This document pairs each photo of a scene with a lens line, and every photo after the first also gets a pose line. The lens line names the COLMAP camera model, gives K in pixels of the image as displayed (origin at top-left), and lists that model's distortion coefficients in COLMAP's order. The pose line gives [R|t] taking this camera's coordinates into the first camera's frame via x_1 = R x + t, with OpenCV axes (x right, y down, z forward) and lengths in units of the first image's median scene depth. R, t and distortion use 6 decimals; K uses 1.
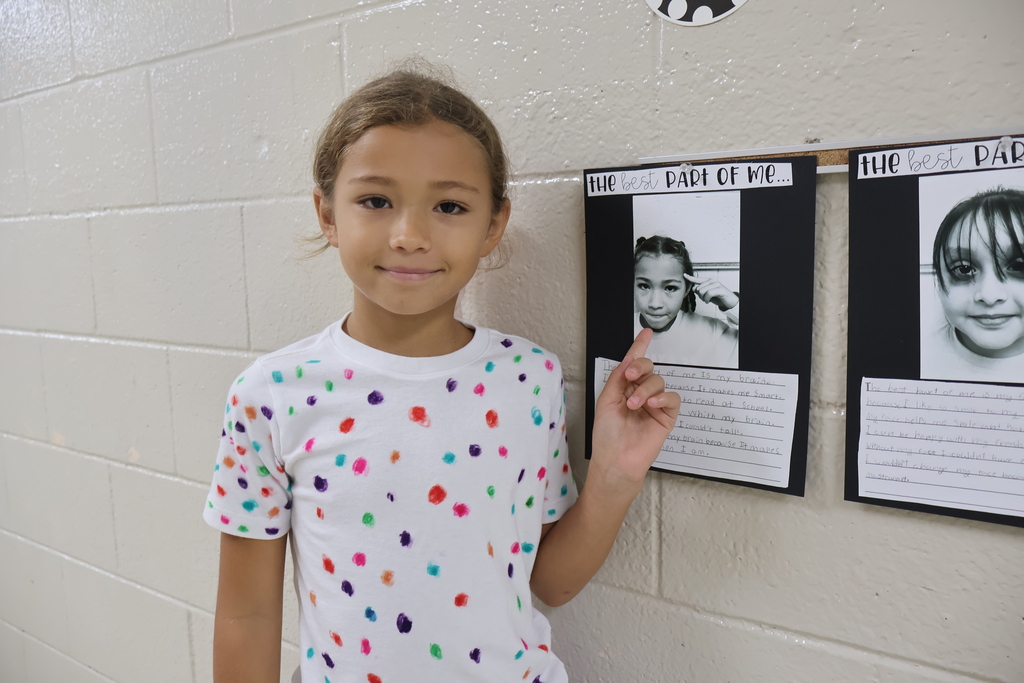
lens RADIAL K [[895.2, 0, 510.4], [0, 895.2, 342.5], [0, 0, 1]] dist [0.003129, -0.003041]
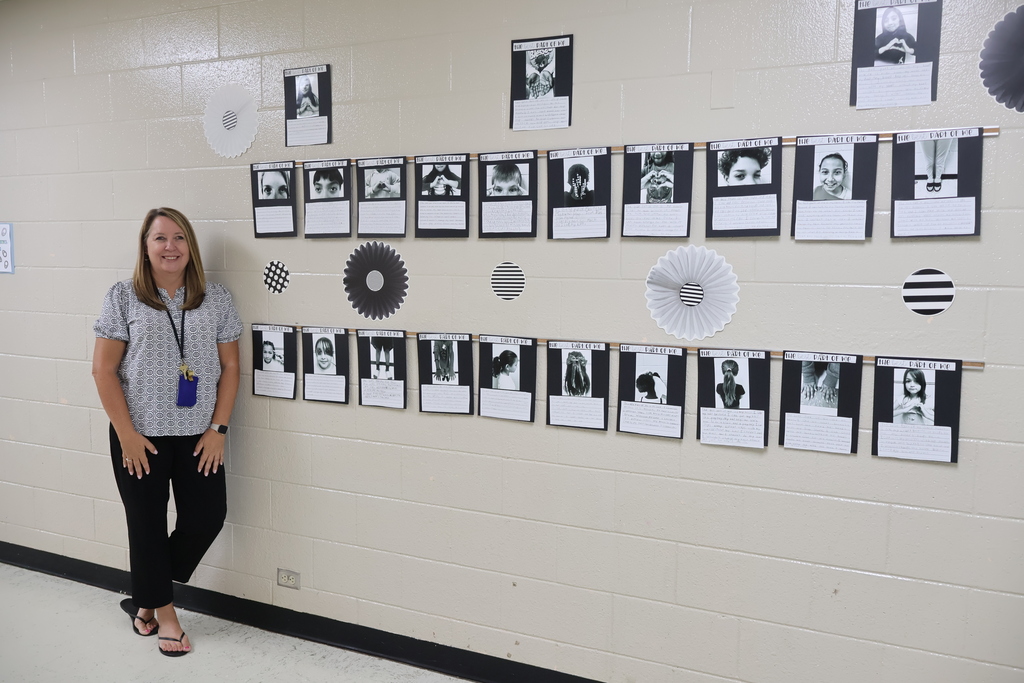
lens RADIAL K [[895.2, 0, 508.9], [0, 895.2, 346.8], [0, 0, 1]] dist [0.003129, -0.003041]
pose [[0.980991, 0.014030, 0.193545, 0.491371], [-0.010551, 0.999764, -0.018998, -0.022981], [-0.193766, 0.016595, 0.980907, -3.587736]]
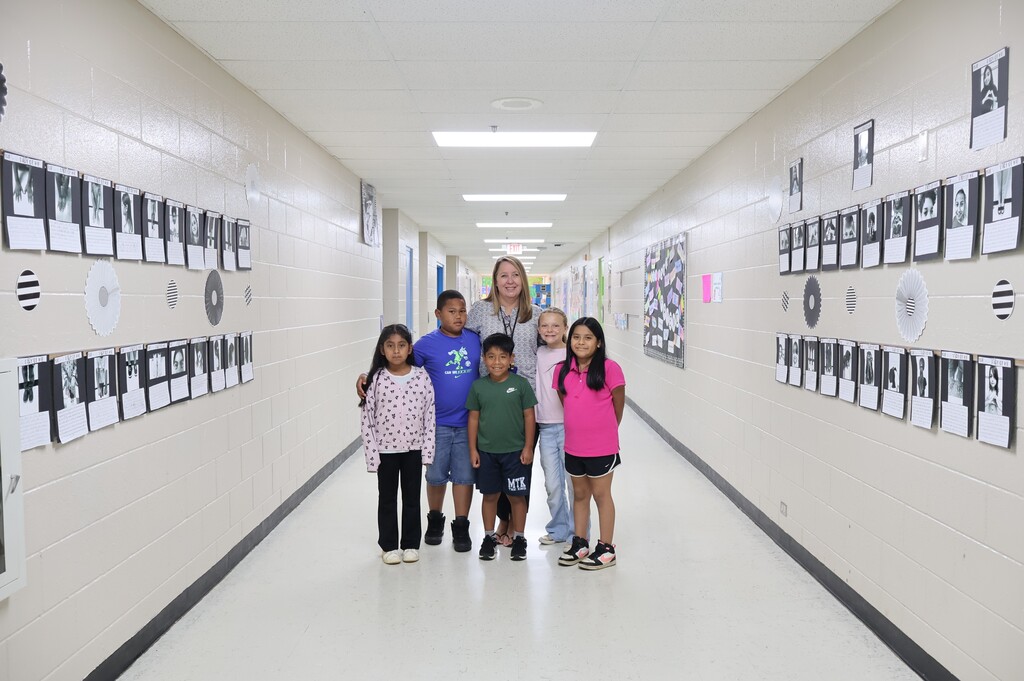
lens RADIAL K [[895.2, 0, 513.8], [0, 895.2, 348.9], [0, 0, 1]] dist [0.003129, -0.003041]
pose [[0.606057, 0.064771, -0.792780, 4.235518], [-0.107735, 0.994179, -0.001135, 0.128180], [0.788092, 0.086098, 0.609507, -4.576694]]
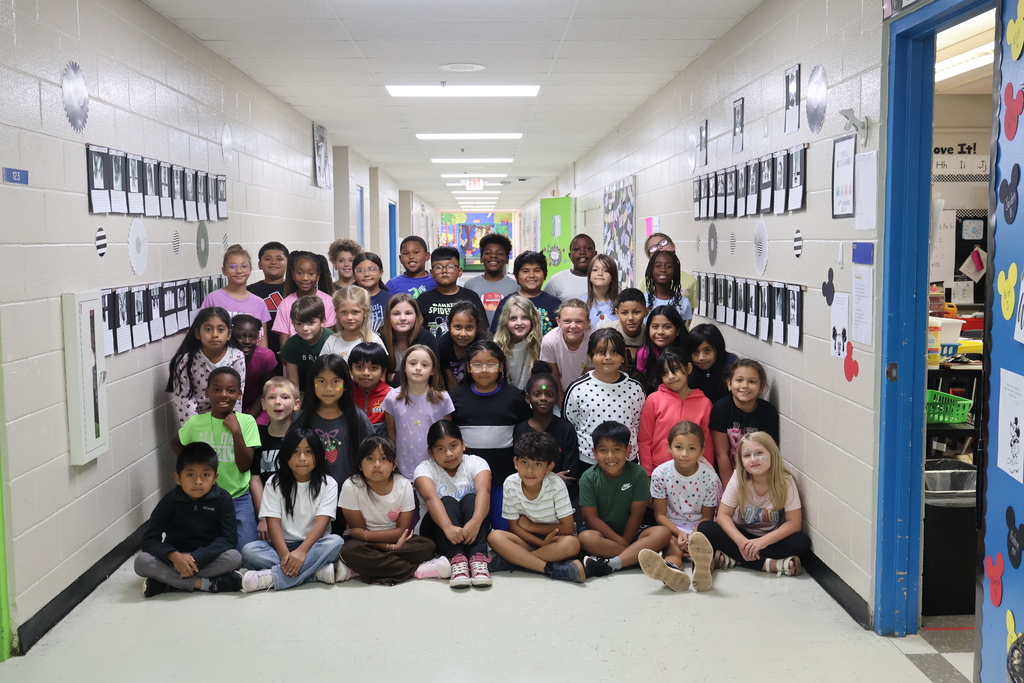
lens RADIAL K [[1101.7, 0, 508.4], [0, 1101.7, 338.6], [0, 0, 1]] dist [0.054237, 0.000000]
pose [[0.624616, 0.087369, -0.776029, 6.475858], [-0.099173, 0.994551, 0.032148, 0.211834], [0.774609, 0.056881, 0.629877, -6.054664]]
